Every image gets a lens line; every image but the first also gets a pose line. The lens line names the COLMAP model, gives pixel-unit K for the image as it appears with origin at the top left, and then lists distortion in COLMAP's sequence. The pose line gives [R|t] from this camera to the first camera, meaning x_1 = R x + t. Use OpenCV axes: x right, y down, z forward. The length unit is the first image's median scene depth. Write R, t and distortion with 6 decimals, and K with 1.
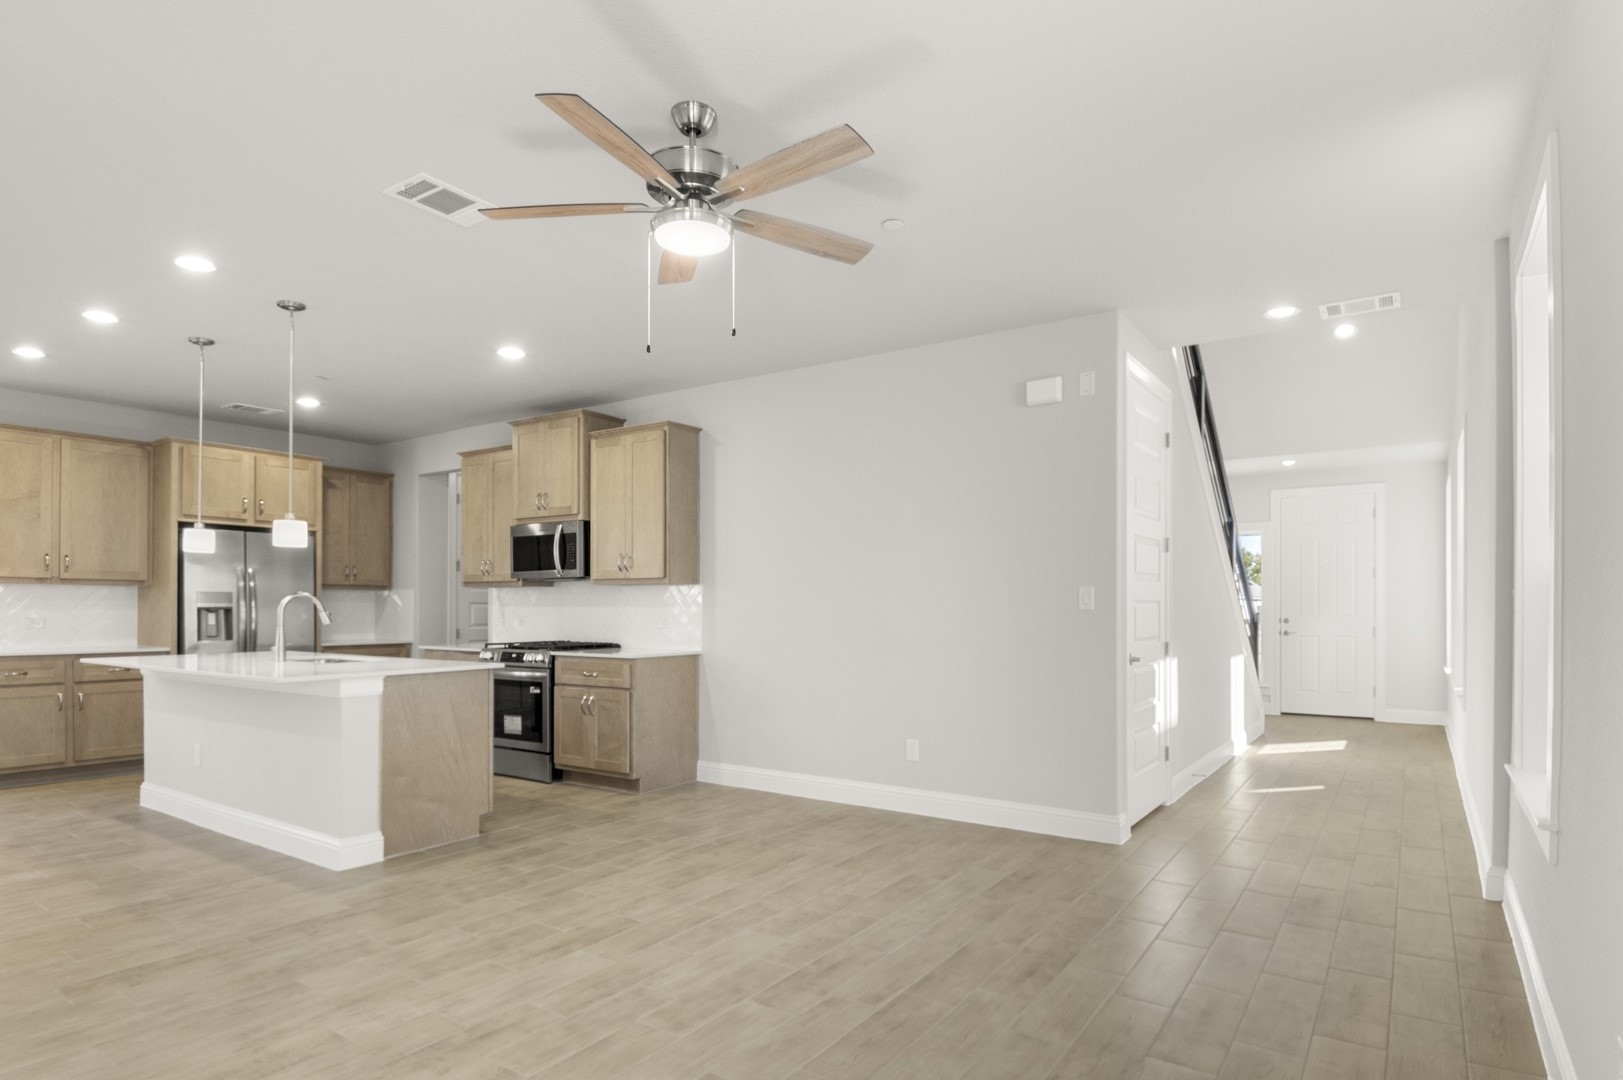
lens RADIAL K [[876.6, 0, 860.0], [0, 876.6, 610.4], [0, 0, 1]] dist [0.004347, -0.025561]
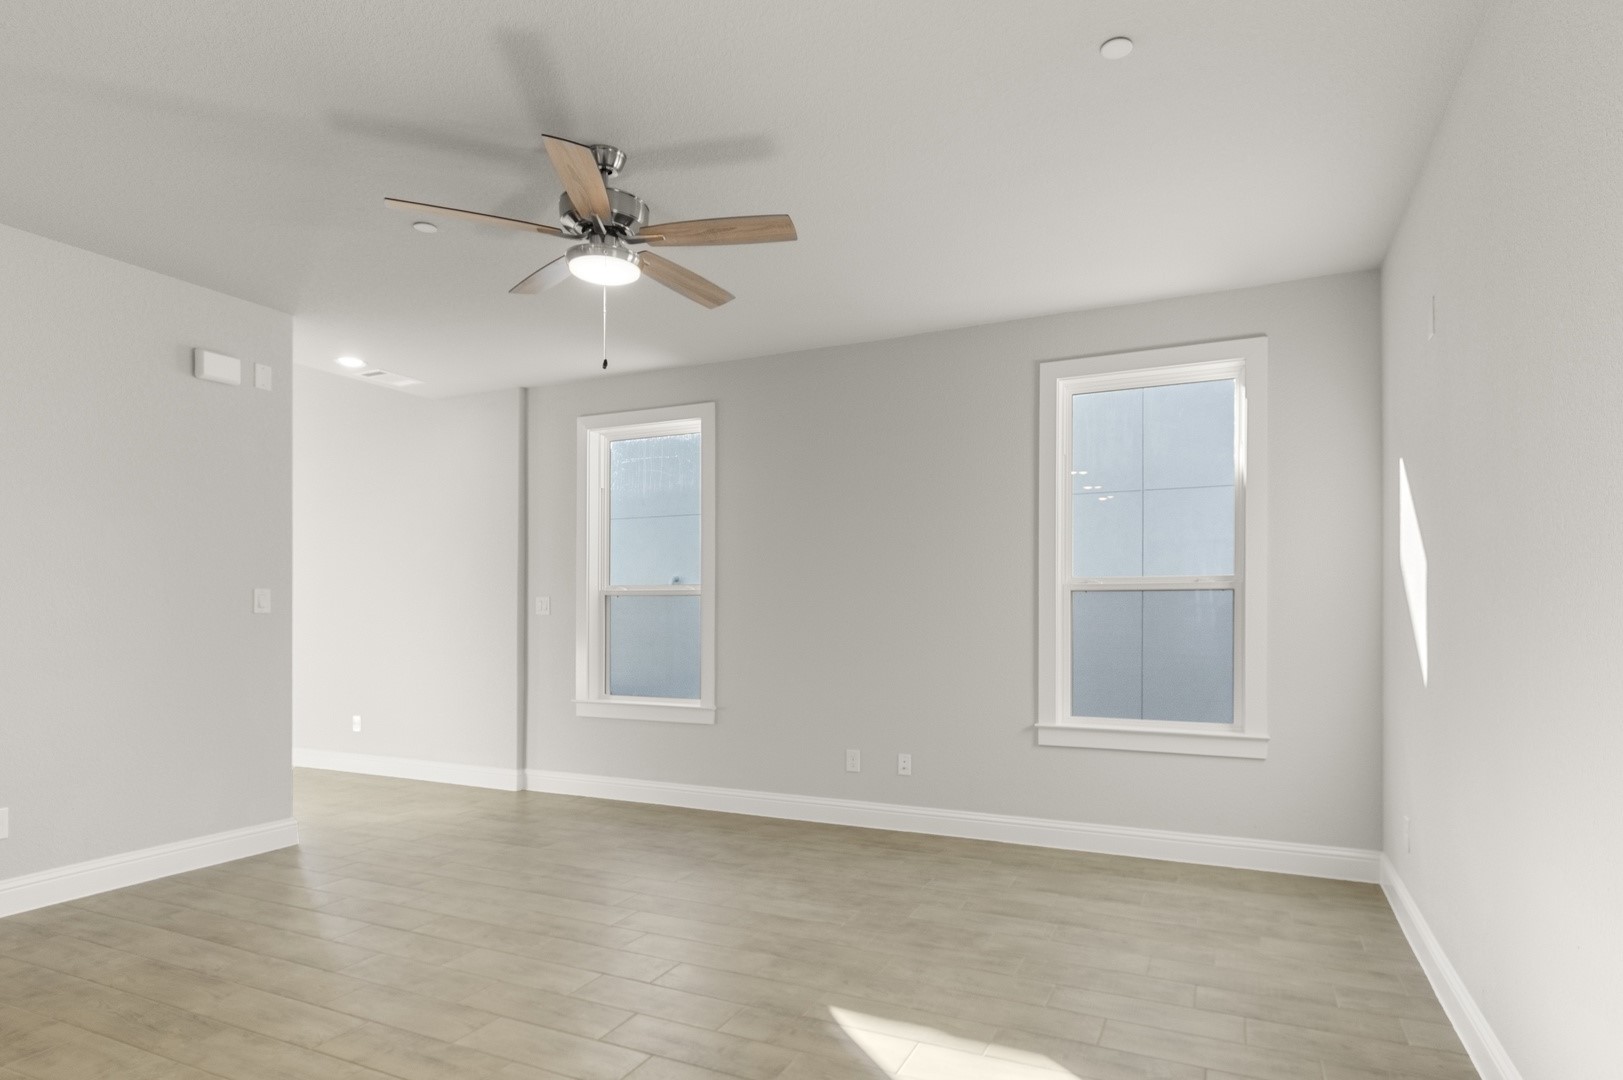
lens RADIAL K [[846.9, 0, 835.1], [0, 846.9, 620.4], [0, 0, 1]] dist [-0.003158, -0.000942]
pose [[-0.126749, -0.006988, 0.991910, -0.542207], [-0.003025, 0.999973, 0.006658, 0.000307], [-0.991930, -0.002157, -0.126767, 0.362188]]
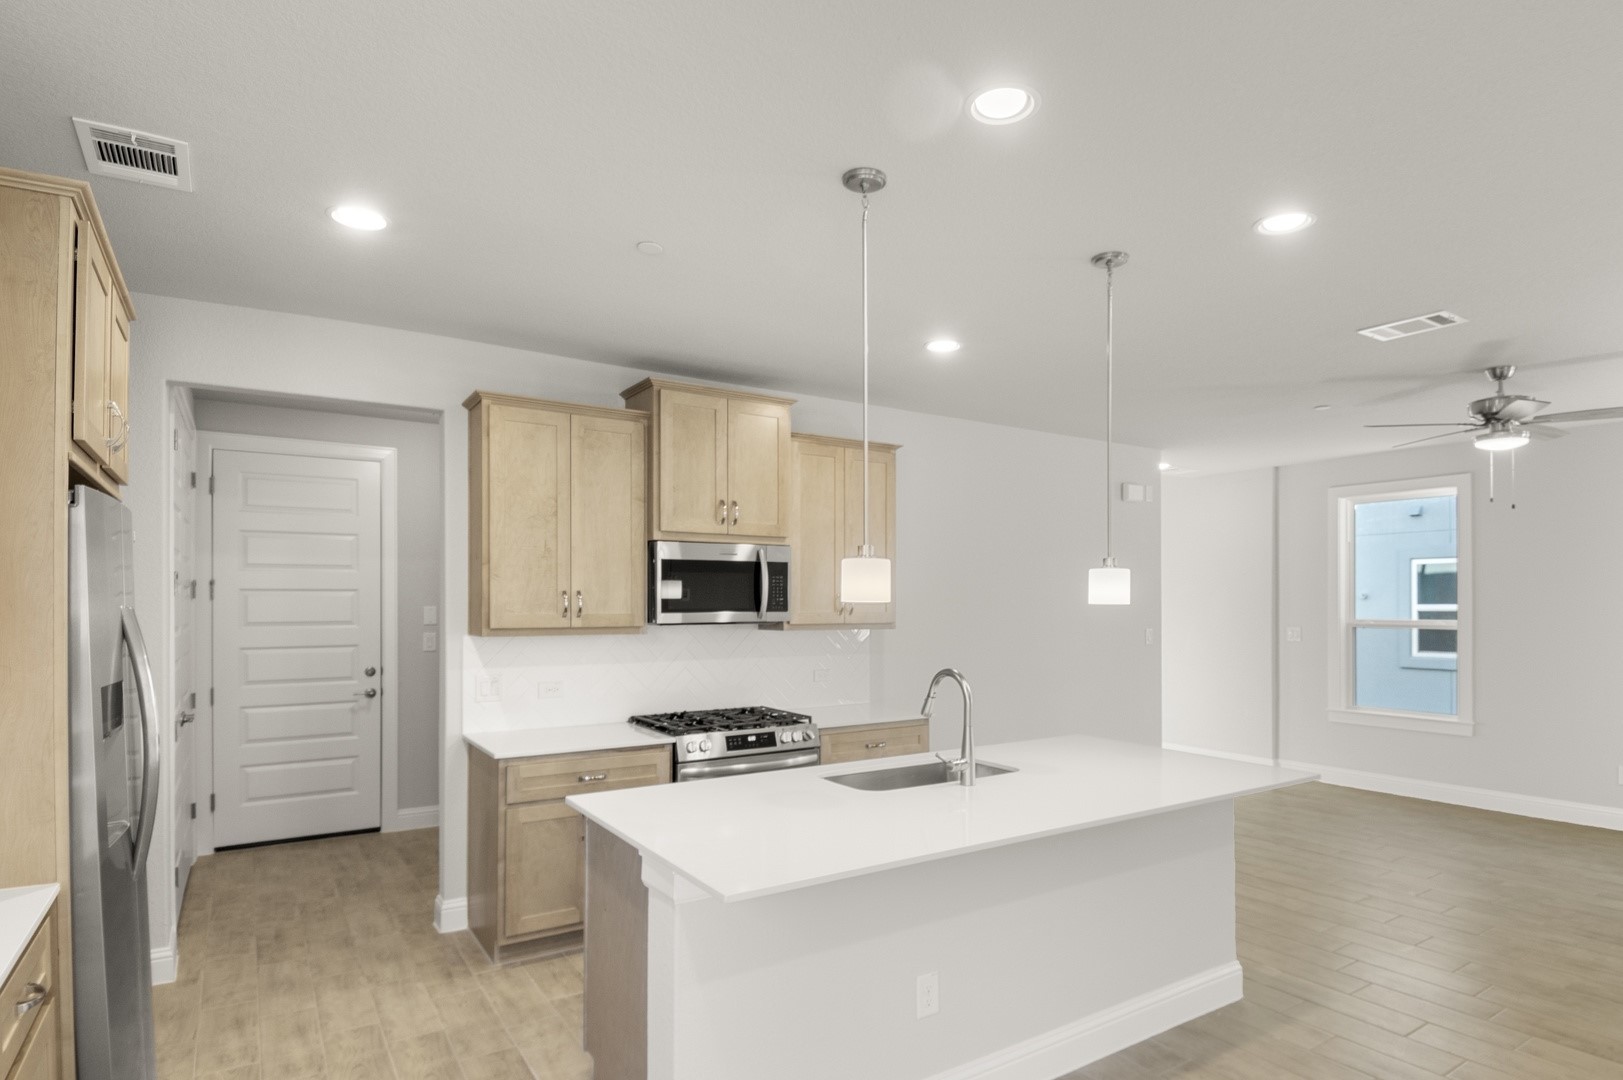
lens RADIAL K [[876.6, 0, 828.2], [0, 876.6, 599.2], [0, 0, 1]] dist [0.004347, -0.025561]
pose [[0.408211, 0.001348, 0.912887, -0.972693], [0.001126, 0.999997, -0.001980, -0.054714], [-0.912887, 0.001837, 0.408208, 0.649701]]
